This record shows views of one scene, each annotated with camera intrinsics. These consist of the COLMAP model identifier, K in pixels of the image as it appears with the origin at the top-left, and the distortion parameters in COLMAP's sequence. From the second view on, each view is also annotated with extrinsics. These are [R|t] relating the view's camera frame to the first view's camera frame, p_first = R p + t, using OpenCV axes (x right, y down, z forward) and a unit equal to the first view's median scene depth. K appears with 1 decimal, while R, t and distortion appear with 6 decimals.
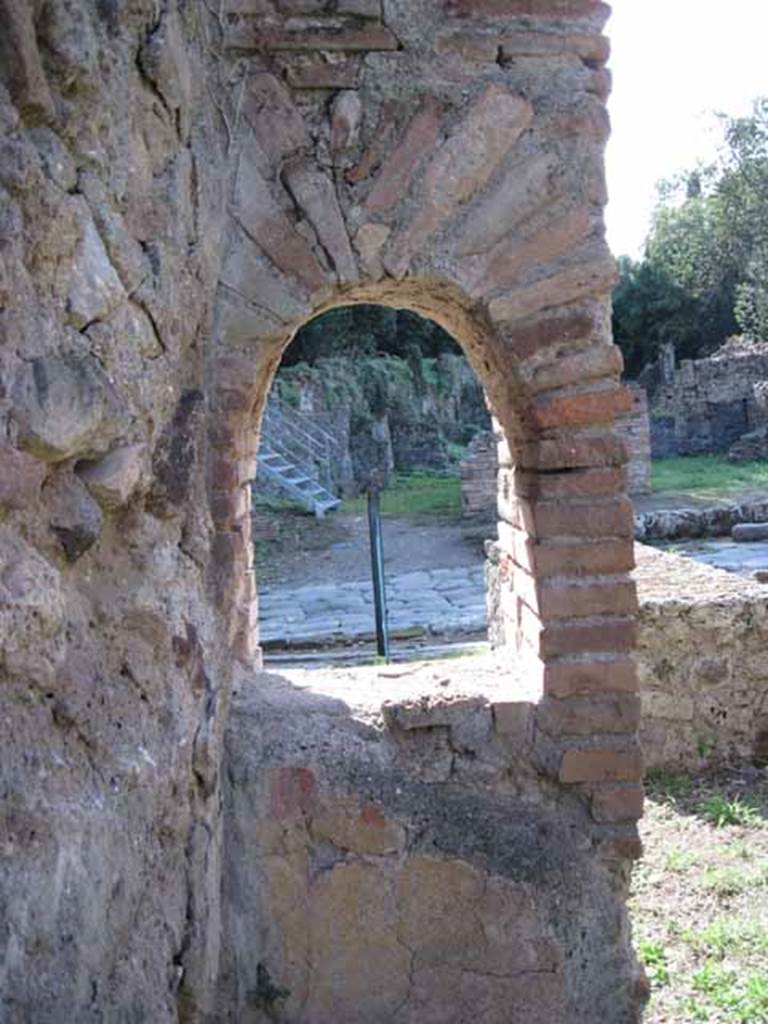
lens RADIAL K [[1062.3, 0, 392.5], [0, 1062.3, 507.8], [0, 0, 1]] dist [-0.089395, 0.000000]
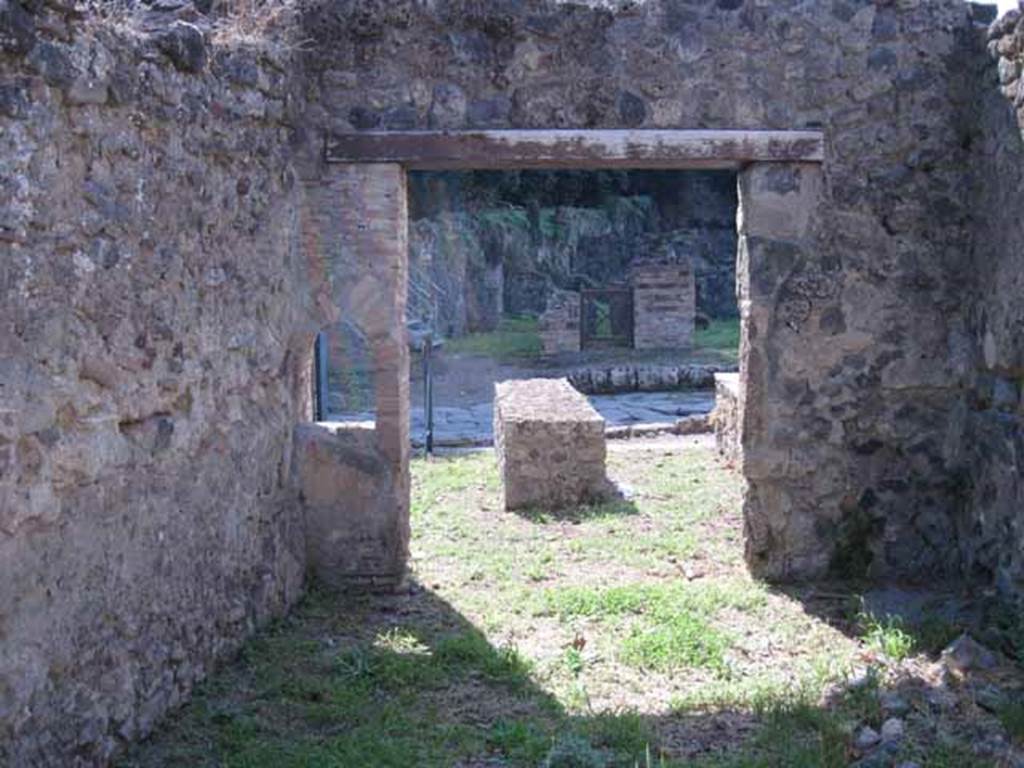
lens RADIAL K [[1062.3, 0, 506.0], [0, 1062.3, 387.5], [0, 0, 1]] dist [-0.089395, 0.000000]
pose [[0.998222, 0.055514, -0.021709, 0.040503], [-0.054481, 0.997473, 0.045595, -0.010117], [0.024185, -0.044331, 0.998724, -0.167809]]
